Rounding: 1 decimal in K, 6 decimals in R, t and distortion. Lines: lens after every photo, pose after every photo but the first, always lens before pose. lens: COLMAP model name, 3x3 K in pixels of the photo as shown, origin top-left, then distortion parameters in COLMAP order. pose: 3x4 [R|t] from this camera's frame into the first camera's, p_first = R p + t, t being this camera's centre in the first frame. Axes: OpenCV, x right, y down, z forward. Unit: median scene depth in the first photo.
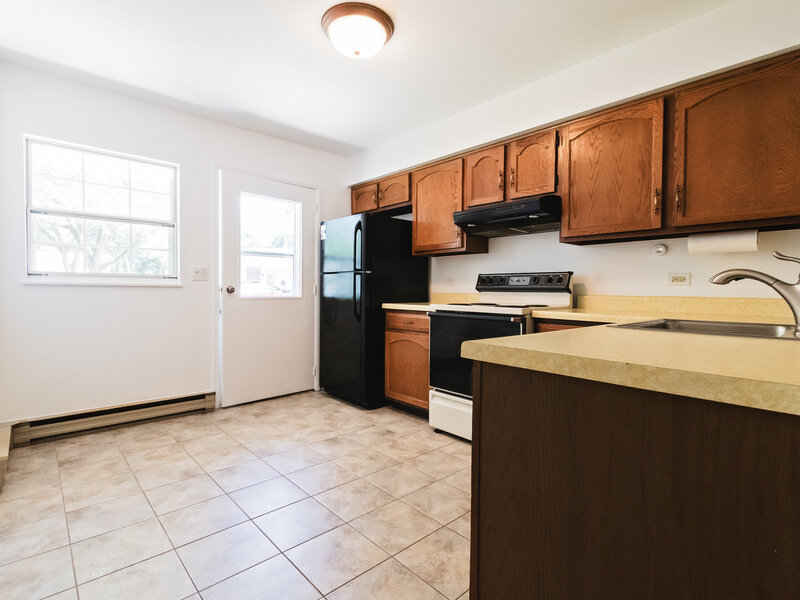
lens RADIAL K [[403.7, 0, 400.0], [0, 403.7, 300.0], [0, 0, 1]] dist [-0.000434, -0.000206]
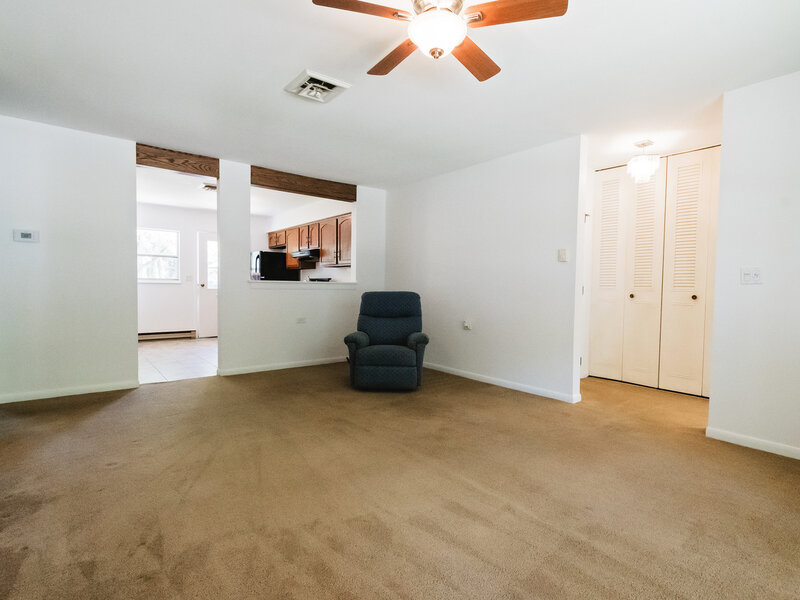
lens RADIAL K [[403.7, 0, 400.0], [0, 403.7, 300.0], [0, 0, 1]] dist [-0.000434, -0.000206]
pose [[0.998096, 0.007206, -0.061260, 0.945586], [-0.006458, 0.999902, 0.012399, 0.026718], [0.061343, -0.011980, 0.998045, -1.362149]]
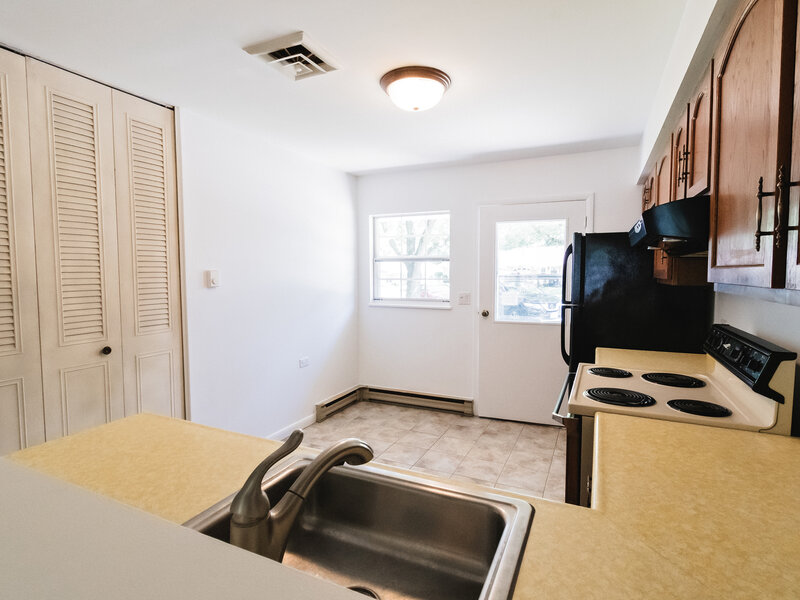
lens RADIAL K [[418.5, 0, 400.0], [0, 418.5, 300.0], [0, 0, 1]] dist [-0.000134, -0.000300]
pose [[0.374394, 0.050482, -0.925894, 0.641073], [-0.013066, 0.998705, 0.049168, -0.133951], [0.927178, -0.006310, 0.374569, 0.416596]]
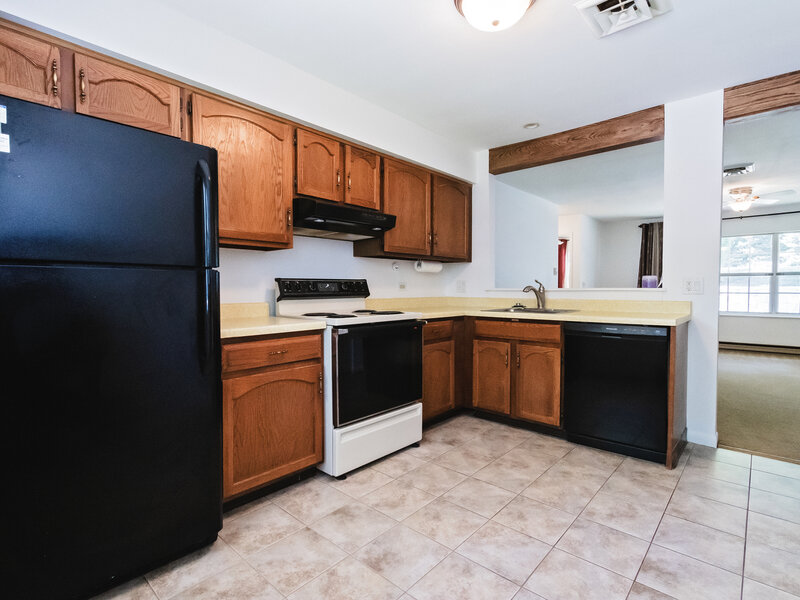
lens RADIAL K [[403.7, 0, 400.0], [0, 403.7, 300.0], [0, 0, 1]] dist [-0.000434, -0.000206]
pose [[-0.101509, -0.039486, 0.994051, -0.690013], [0.026759, 0.998742, 0.042405, -0.053877], [-0.994475, 0.030904, -0.100324, 0.947752]]
